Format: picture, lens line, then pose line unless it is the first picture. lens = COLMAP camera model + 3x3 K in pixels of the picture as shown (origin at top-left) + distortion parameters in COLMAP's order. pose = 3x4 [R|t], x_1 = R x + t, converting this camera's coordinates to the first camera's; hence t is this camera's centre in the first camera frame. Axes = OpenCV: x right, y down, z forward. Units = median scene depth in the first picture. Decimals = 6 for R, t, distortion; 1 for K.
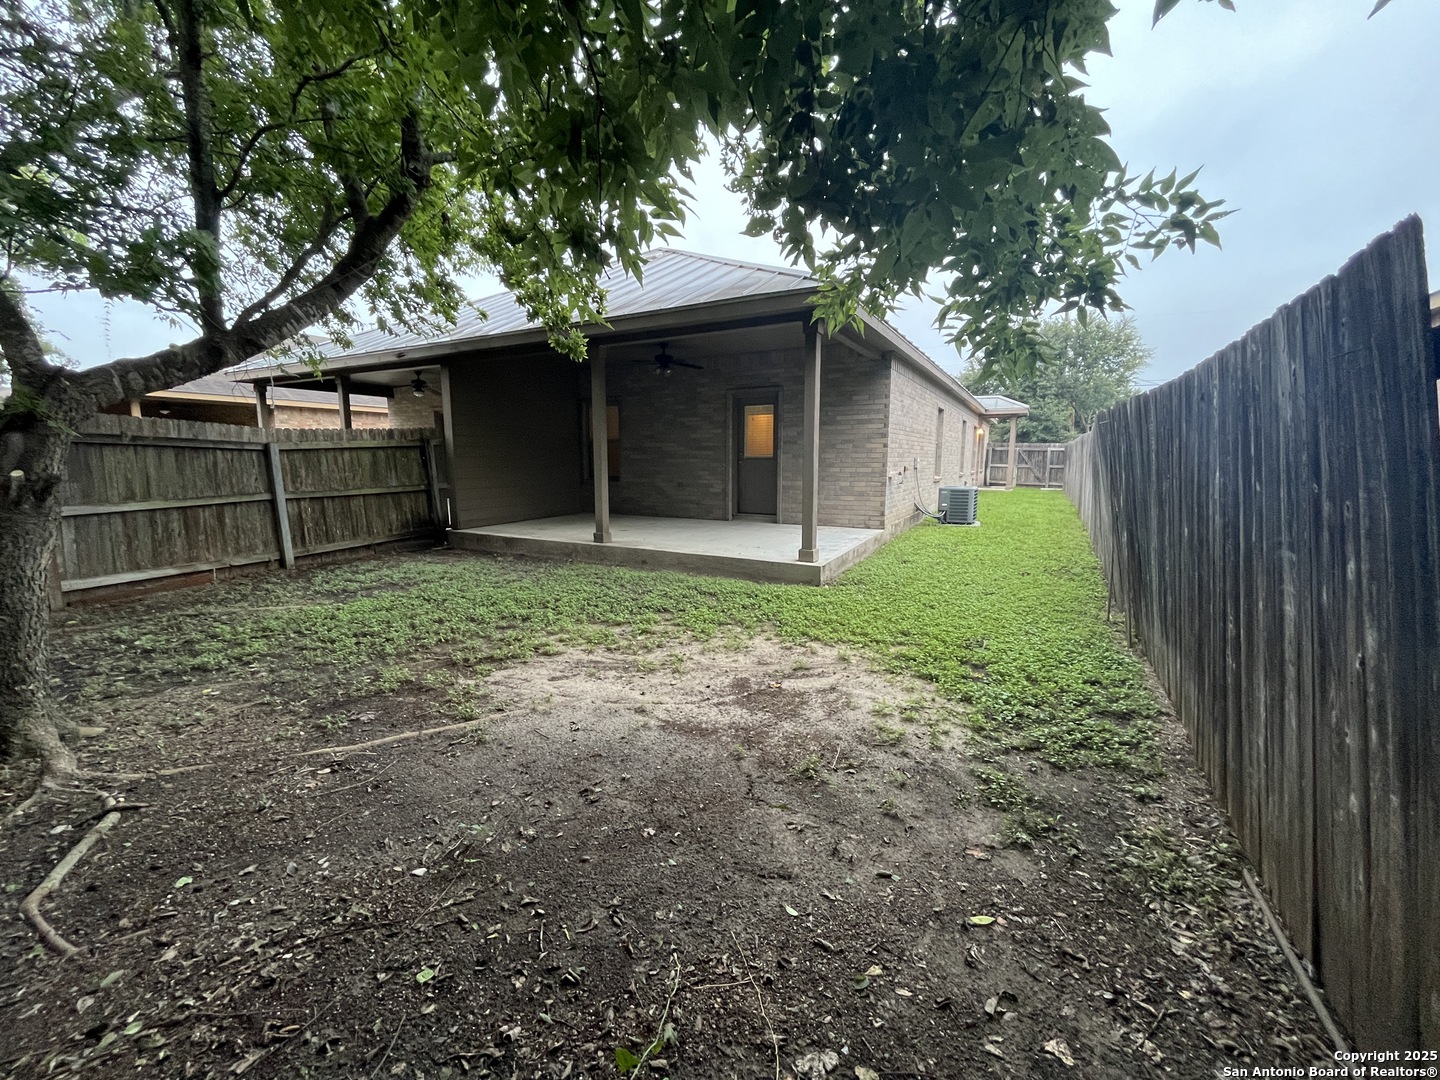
lens RADIAL K [[581.9, 0, 720.0], [0, 581.9, 540.0], [0, 0, 1]] dist [-0.000788, -0.000116]
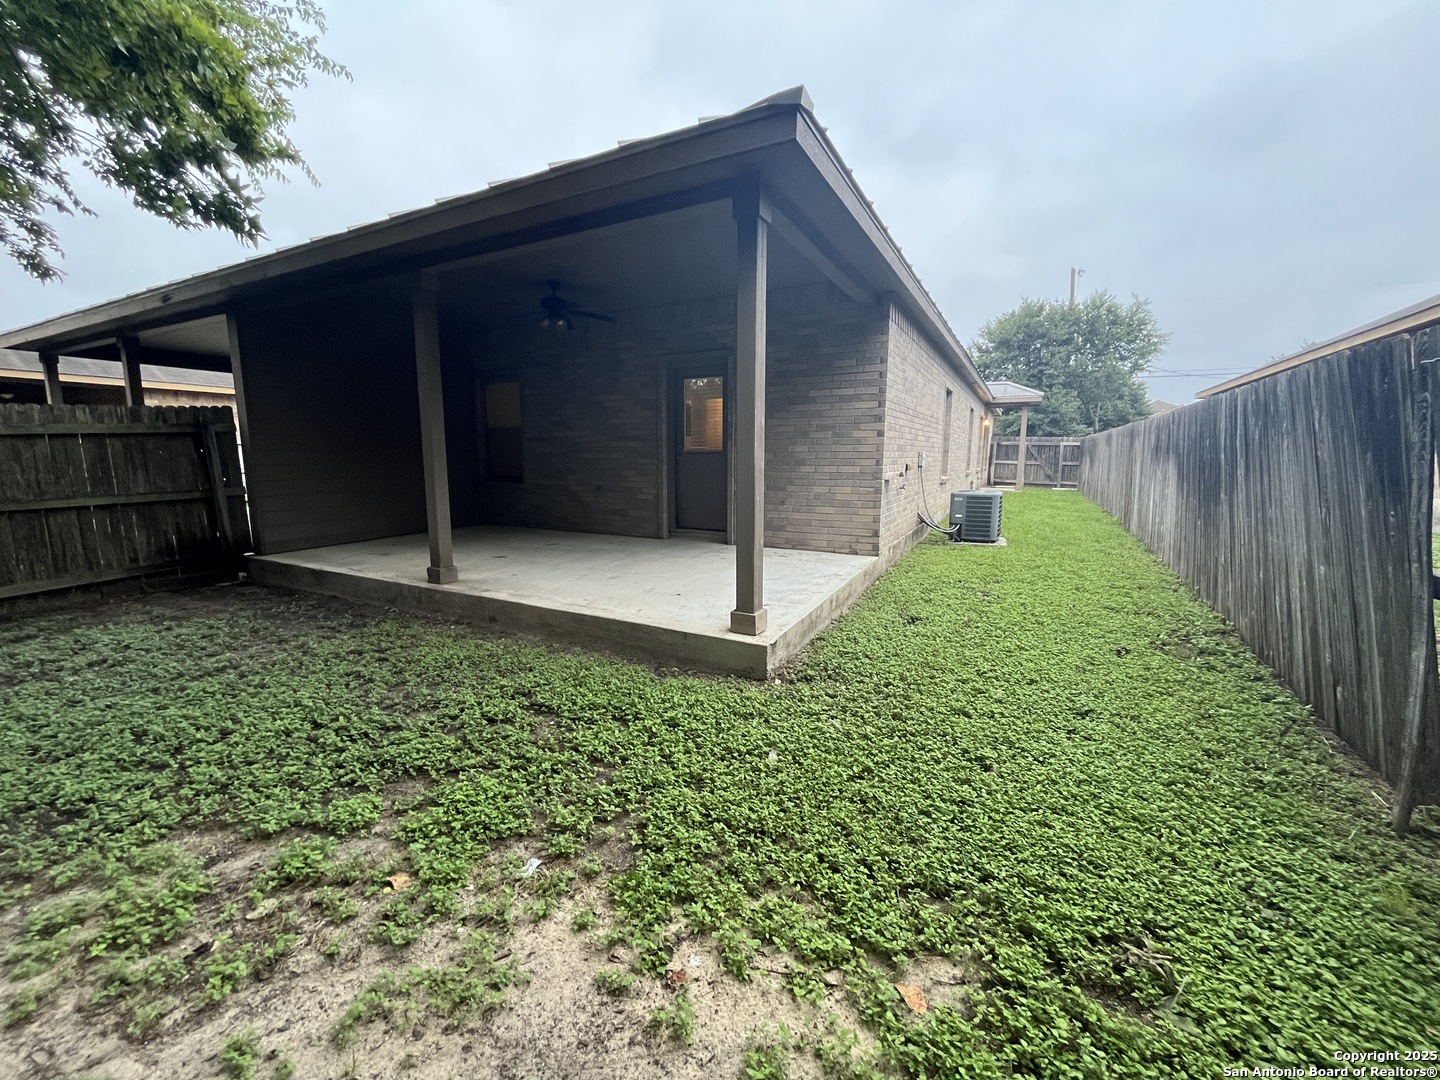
lens RADIAL K [[581.9, 0, 720.0], [0, 581.9, 540.0], [0, 0, 1]] dist [-0.000788, -0.000116]
pose [[0.999885, -0.000618, 0.015176, 0.077013], [0.000506, 0.999973, 0.007367, -0.038361], [-0.015180, -0.007359, 0.999858, 0.286639]]
